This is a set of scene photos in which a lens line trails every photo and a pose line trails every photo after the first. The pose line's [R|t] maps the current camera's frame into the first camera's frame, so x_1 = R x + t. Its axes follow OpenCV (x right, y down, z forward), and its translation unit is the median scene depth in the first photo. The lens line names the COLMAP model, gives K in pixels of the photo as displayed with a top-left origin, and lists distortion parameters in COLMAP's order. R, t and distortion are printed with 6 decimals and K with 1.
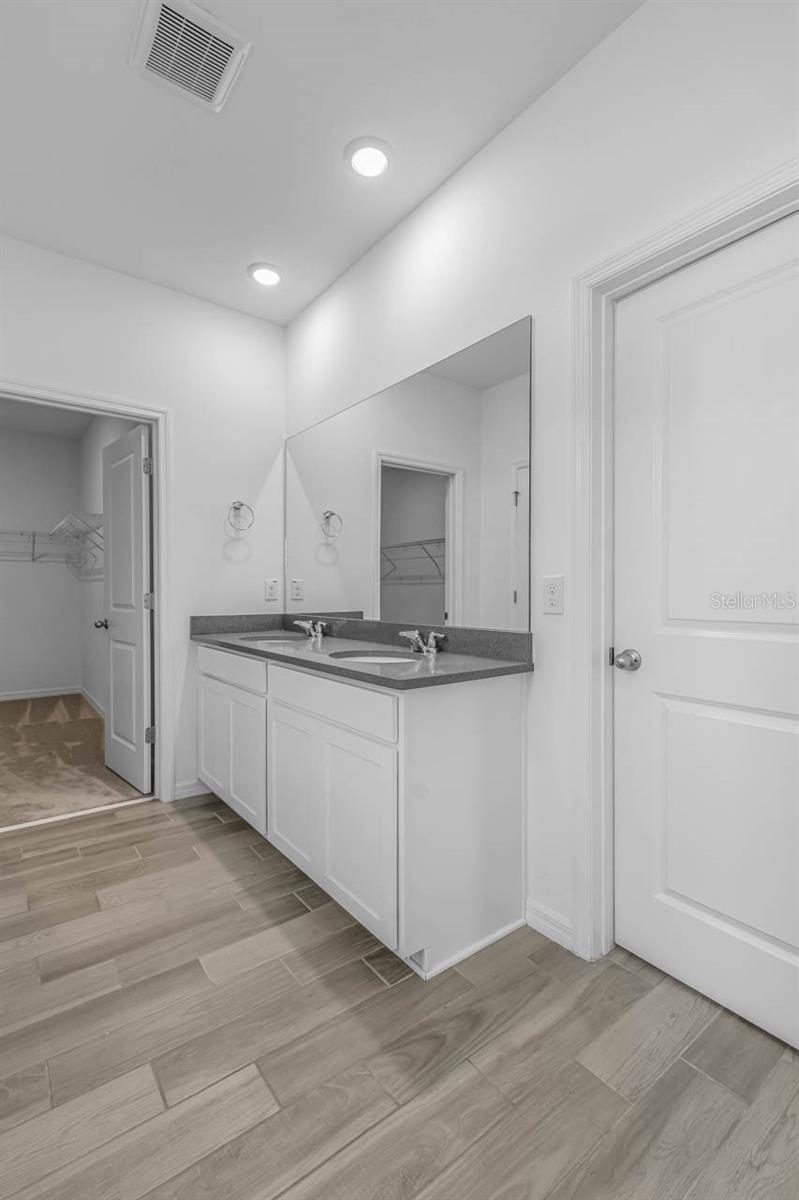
lens RADIAL K [[532.3, 0, 399.5], [0, 532.3, 600.0], [0, 0, 1]] dist [-0.000544, -0.000024]
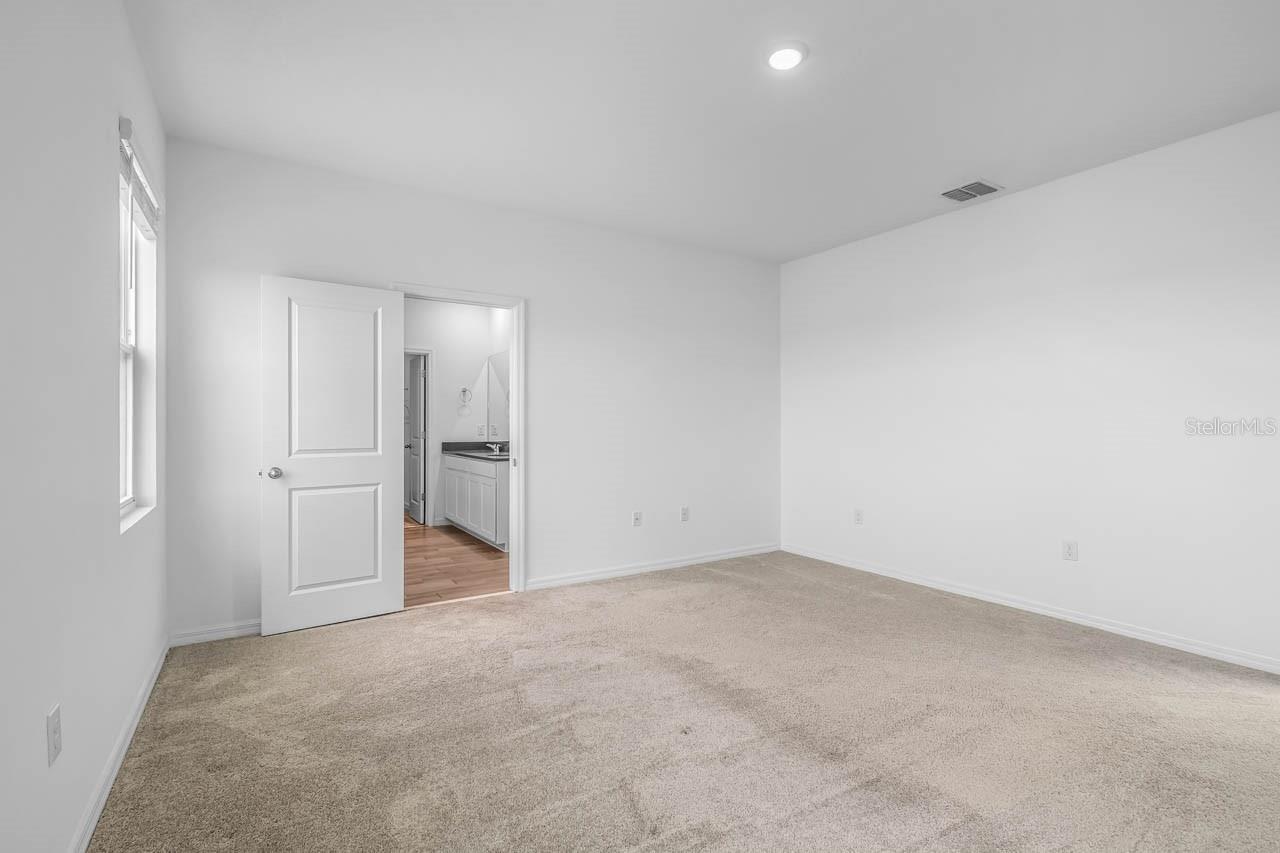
lens RADIAL K [[631.3, 0, 640.0], [0, 631.3, 426.5], [0, 0, 1]] dist [0.000769, 0.000047]
pose [[0.994537, 0.004152, -0.104298, 0.669837], [-0.004949, 0.999961, -0.007379, -0.018099], [0.104263, 0.007855, 0.994519, -1.460242]]
